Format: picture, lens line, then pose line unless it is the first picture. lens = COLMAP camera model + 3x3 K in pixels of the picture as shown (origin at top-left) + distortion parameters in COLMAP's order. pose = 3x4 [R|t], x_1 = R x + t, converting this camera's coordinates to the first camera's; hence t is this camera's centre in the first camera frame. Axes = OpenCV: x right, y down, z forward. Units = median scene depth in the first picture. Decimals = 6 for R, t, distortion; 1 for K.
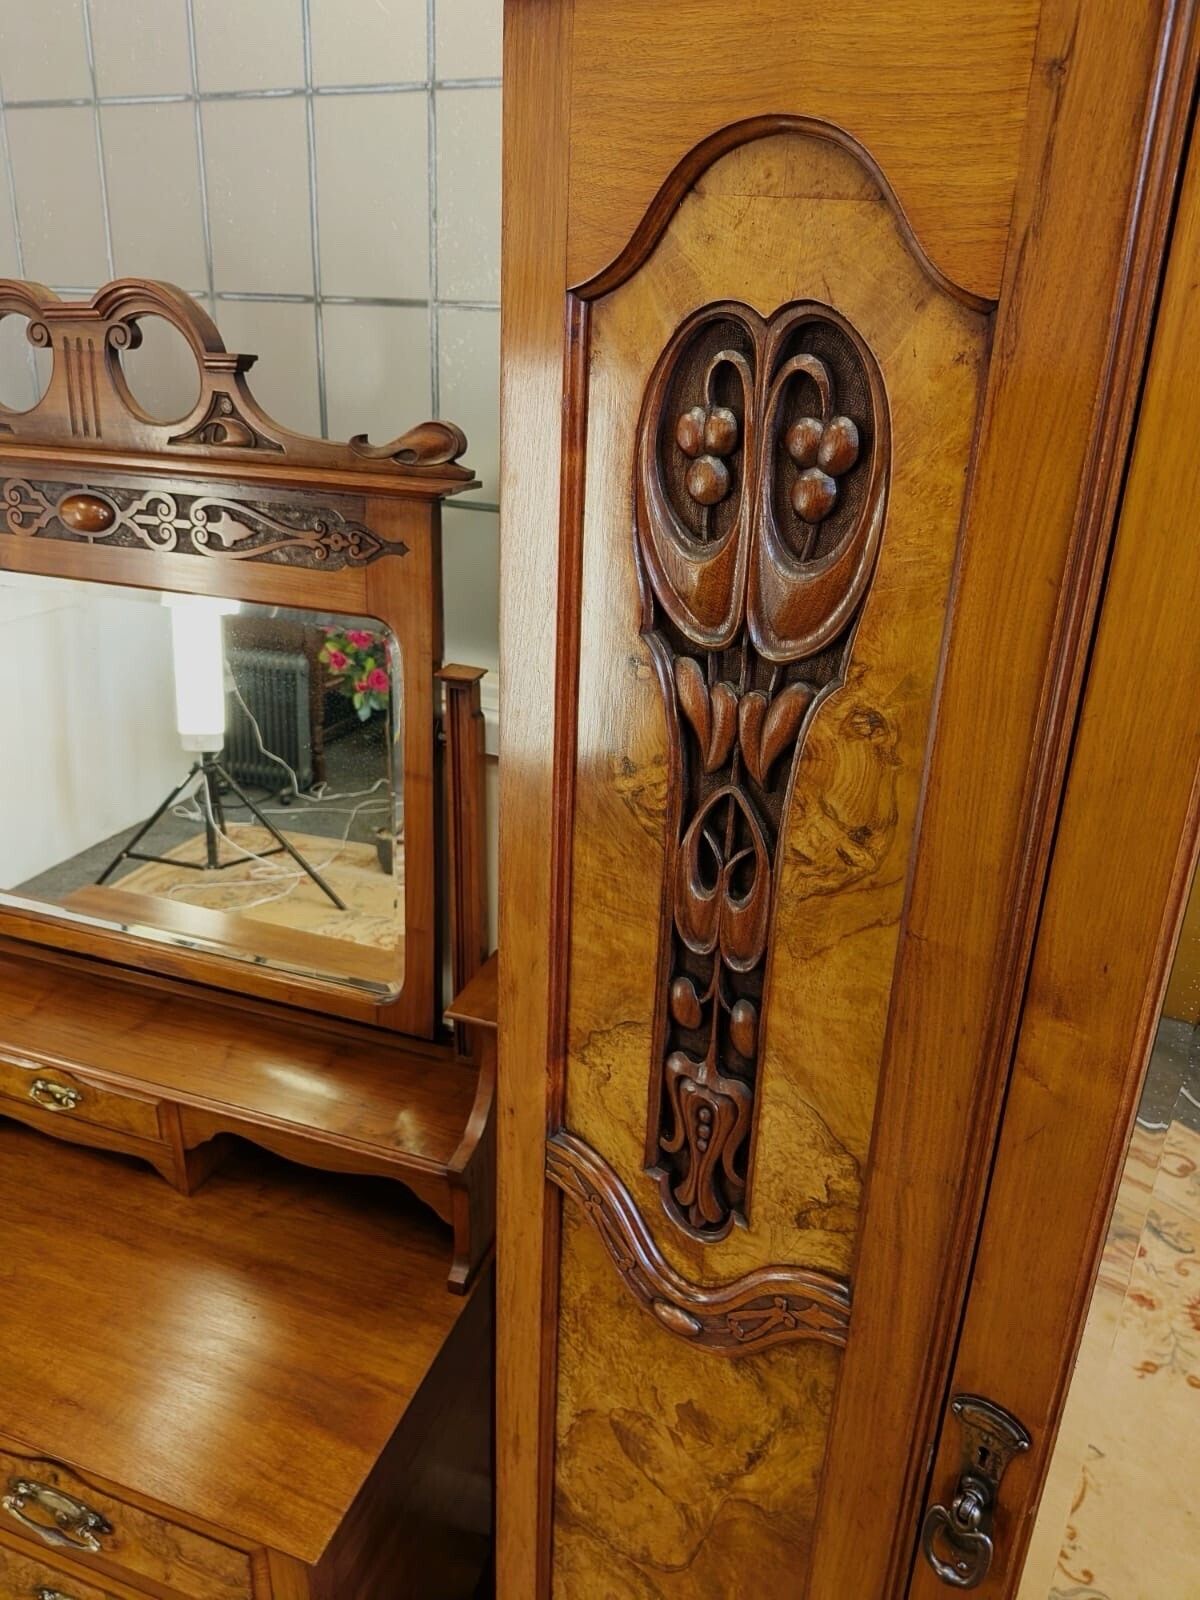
lens RADIAL K [[1170.2, 0, 575.9], [0, 1170.2, 767.7], [0, 0, 1]] dist [0.032490, -0.058525]
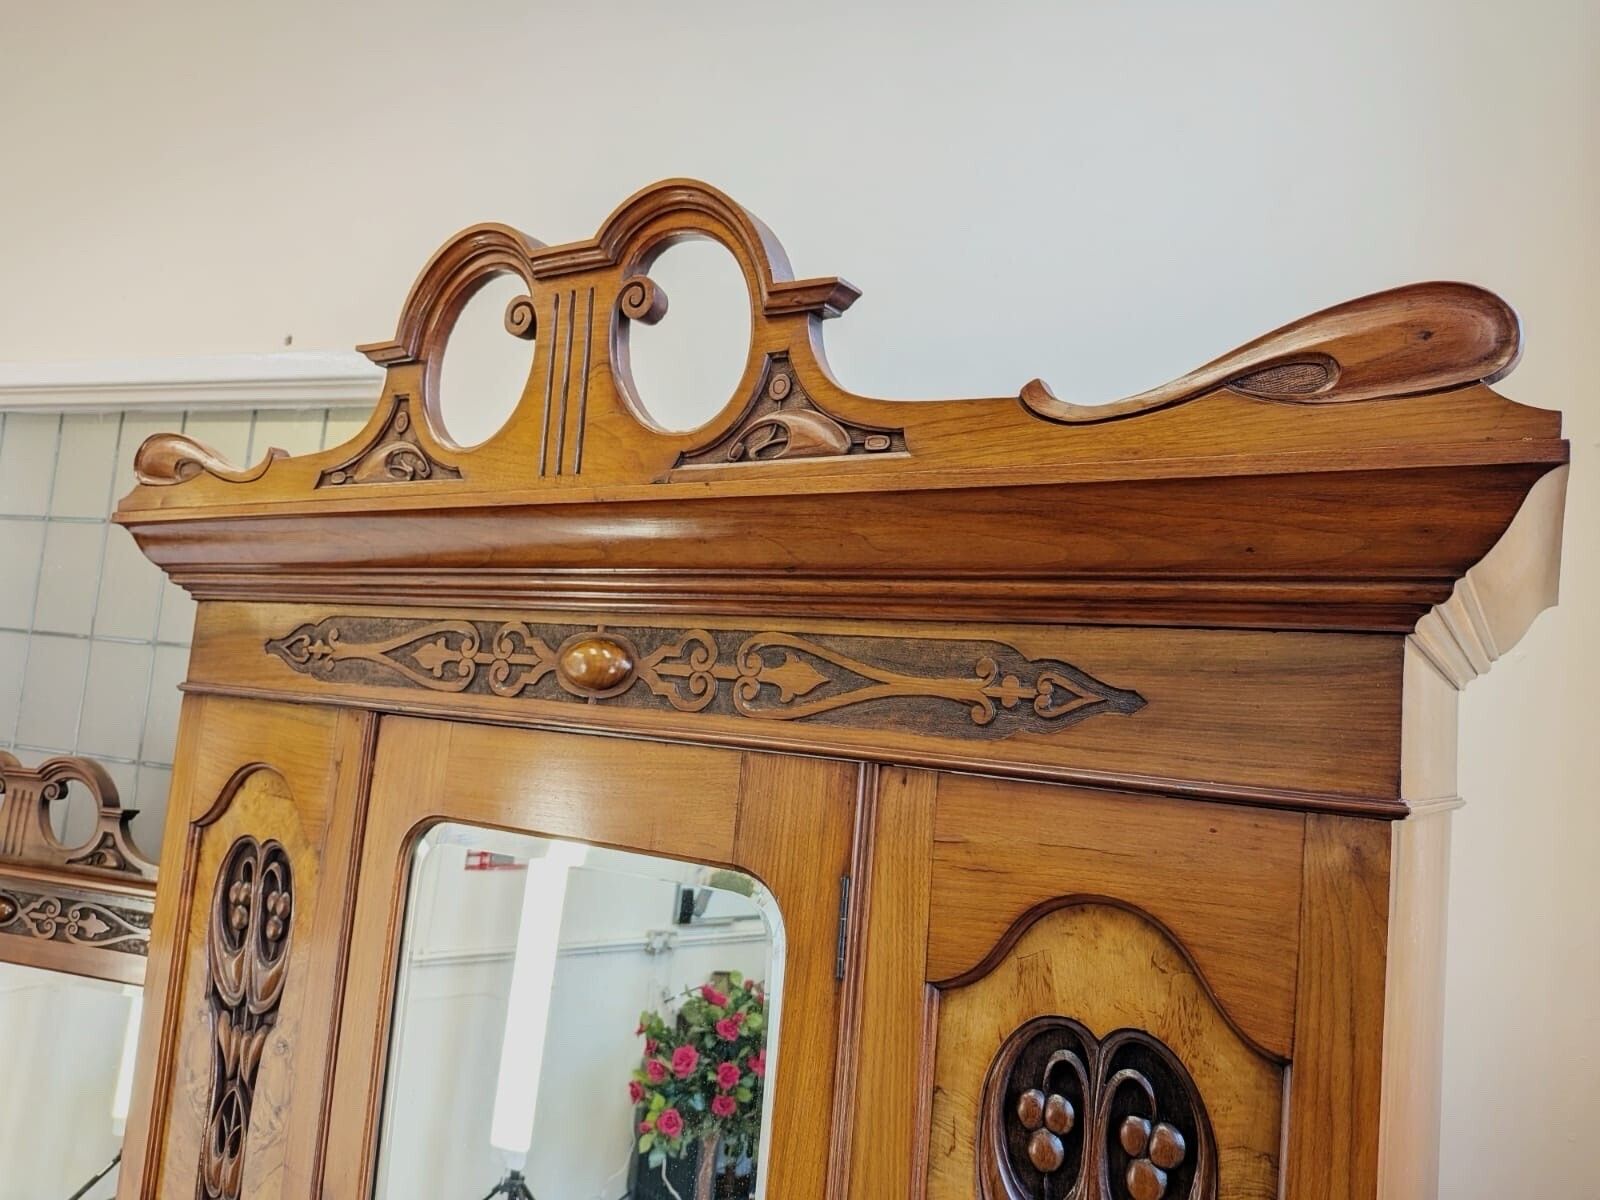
lens RADIAL K [[1154.2, 0, 801.1], [0, 1154.2, 619.6], [0, 0, 1]] dist [0.060072, -0.101710]
pose [[0.992611, 0.065465, 0.102162, 0.592119], [-0.013461, 0.896185, -0.443477, 0.118057], [-0.120588, 0.438825, 0.890444, -0.791049]]
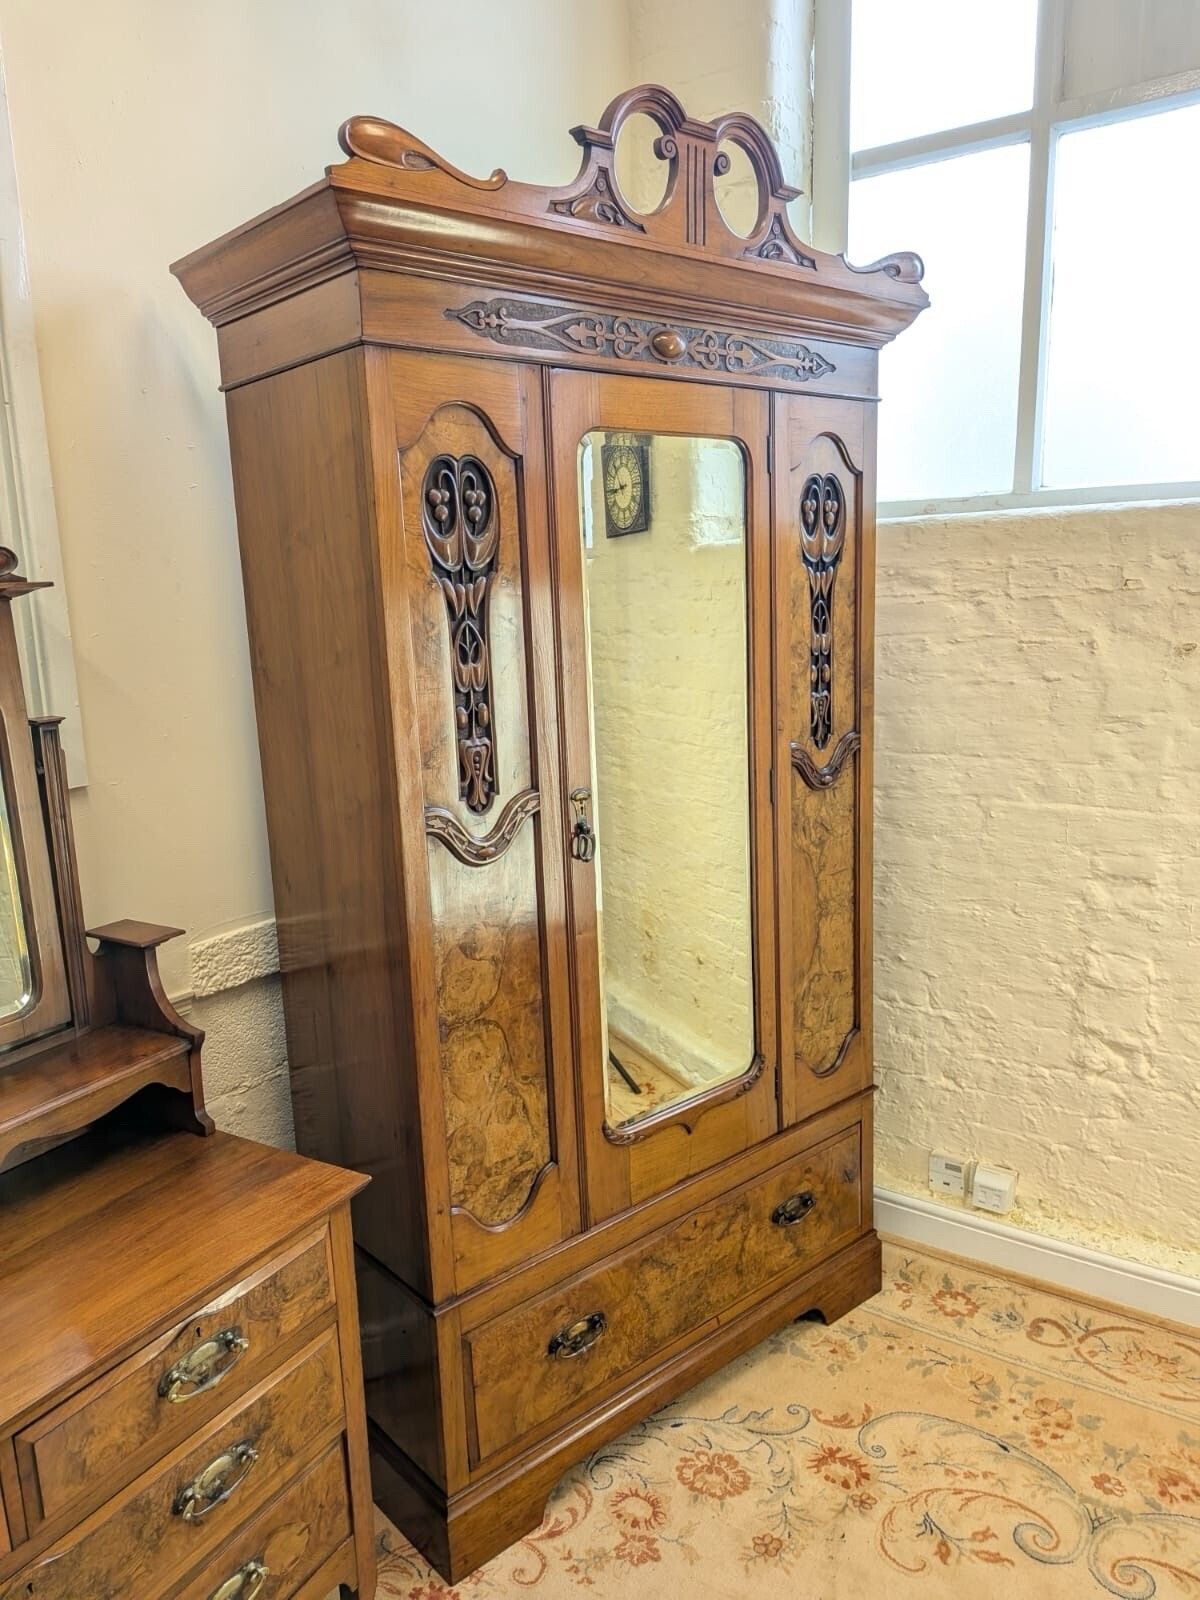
lens RADIAL K [[1154.2, 0, 589.7], [0, 1154.2, 797.4], [0, 0, 1]] dist [0.060072, -0.101710]
pose [[0.185382, -0.217222, 0.958357, -1.982016], [0.398386, 0.908133, 0.128776, 0.124450], [-0.898288, 0.357924, 0.254890, 0.134233]]
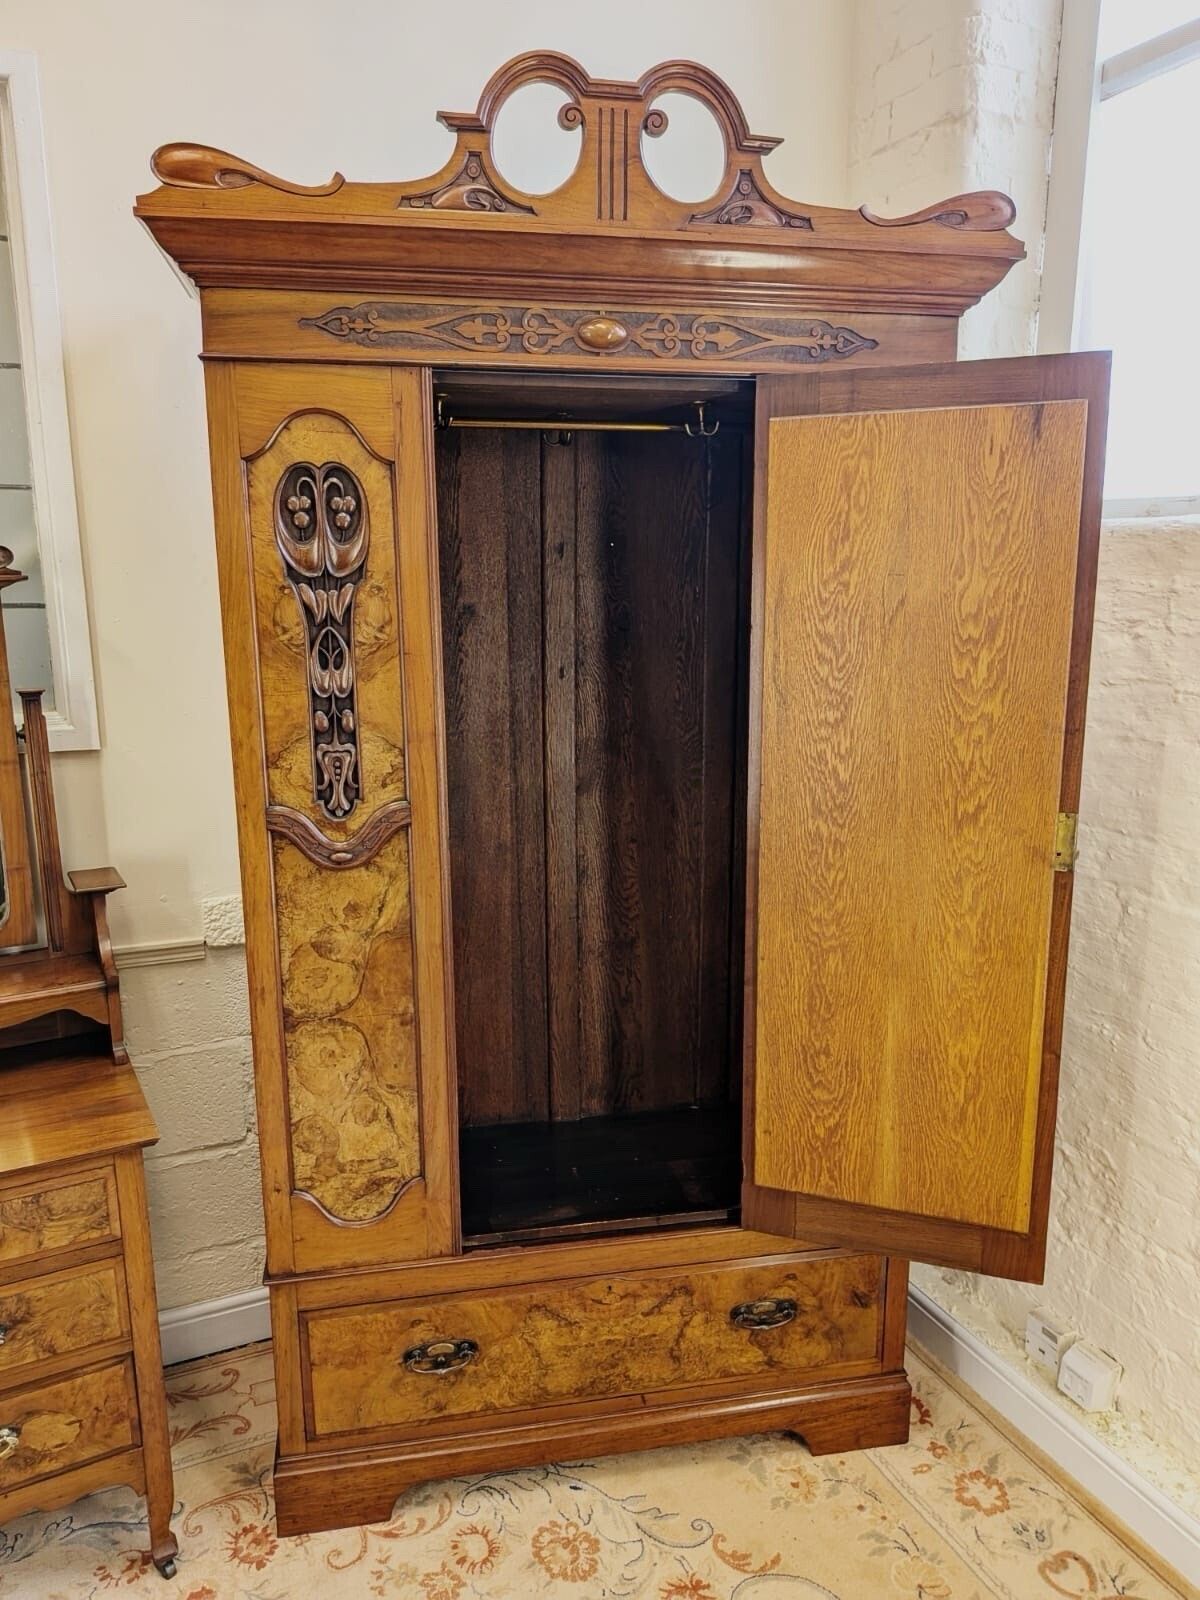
lens RADIAL K [[1154.2, 0, 602.3], [0, 1154.2, 811.5], [0, 0, 1]] dist [0.060072, -0.101710]
pose [[0.648084, -0.185552, 0.738619, -1.231236], [0.299228, 0.953906, -0.022916, 0.543769], [-0.700321, 0.235867, 0.673734, -0.969384]]
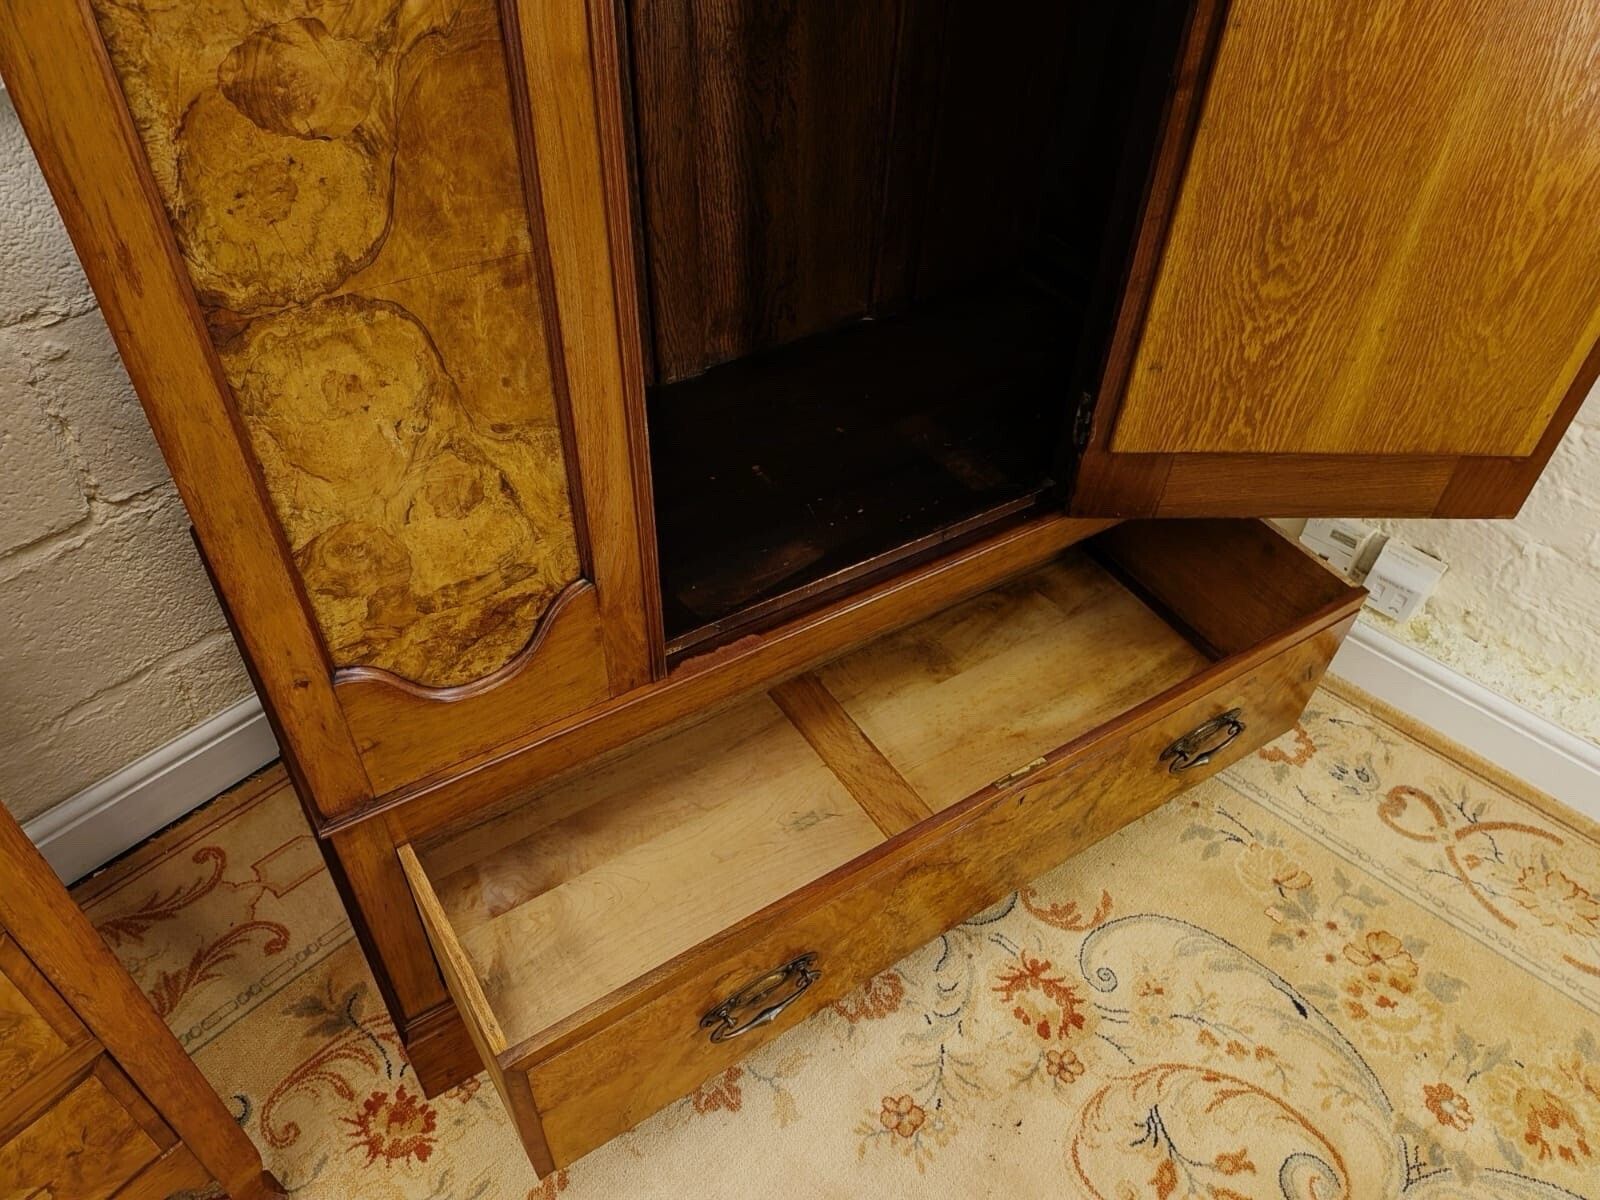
lens RADIAL K [[1154.2, 0, 795.5], [0, 1154.2, 634.7], [0, 0, 1]] dist [0.060072, -0.101710]
pose [[0.322939, -0.683008, 0.655142, -0.588121], [0.326042, 0.730146, 0.600486, 0.494354], [-0.888486, 0.019683, 0.458482, 0.353860]]
